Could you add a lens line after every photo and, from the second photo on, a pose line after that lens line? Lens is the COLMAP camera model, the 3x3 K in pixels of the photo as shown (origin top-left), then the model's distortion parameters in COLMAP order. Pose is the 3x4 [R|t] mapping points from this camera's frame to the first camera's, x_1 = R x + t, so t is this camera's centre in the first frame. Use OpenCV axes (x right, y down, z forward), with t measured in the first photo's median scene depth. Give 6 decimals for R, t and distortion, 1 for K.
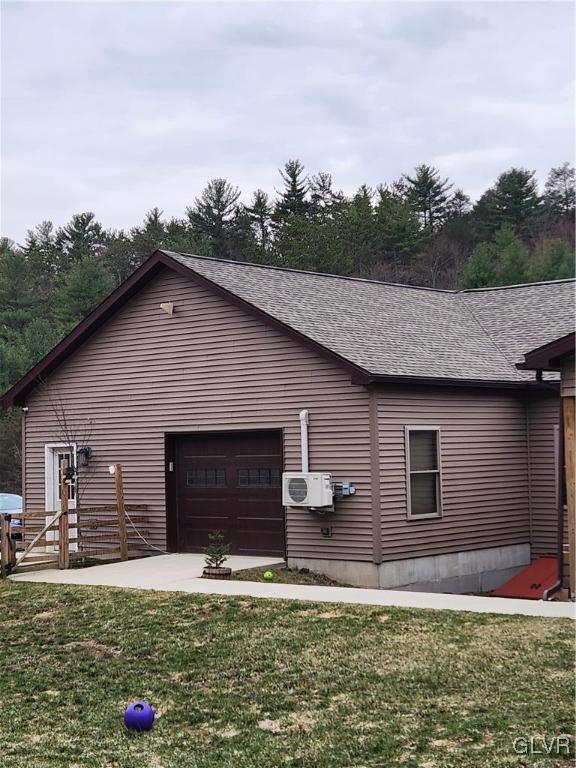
lens RADIAL K [[538.8, 0, 288.0], [0, 538.8, 384.0], [0, 0, 1]] dist [0.076352, -0.078050]
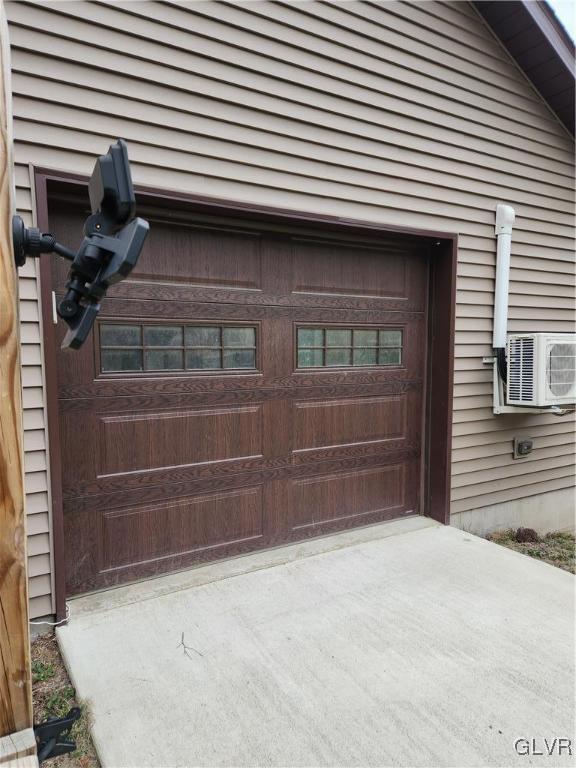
lens RADIAL K [[538.8, 0, 288.0], [0, 538.8, 384.0], [0, 0, 1]] dist [0.076352, -0.078050]
pose [[0.498899, -0.036109, 0.865908, -0.427772], [-0.125901, 0.985513, 0.113635, 0.156264], [-0.857467, -0.165711, 0.487125, 0.822924]]
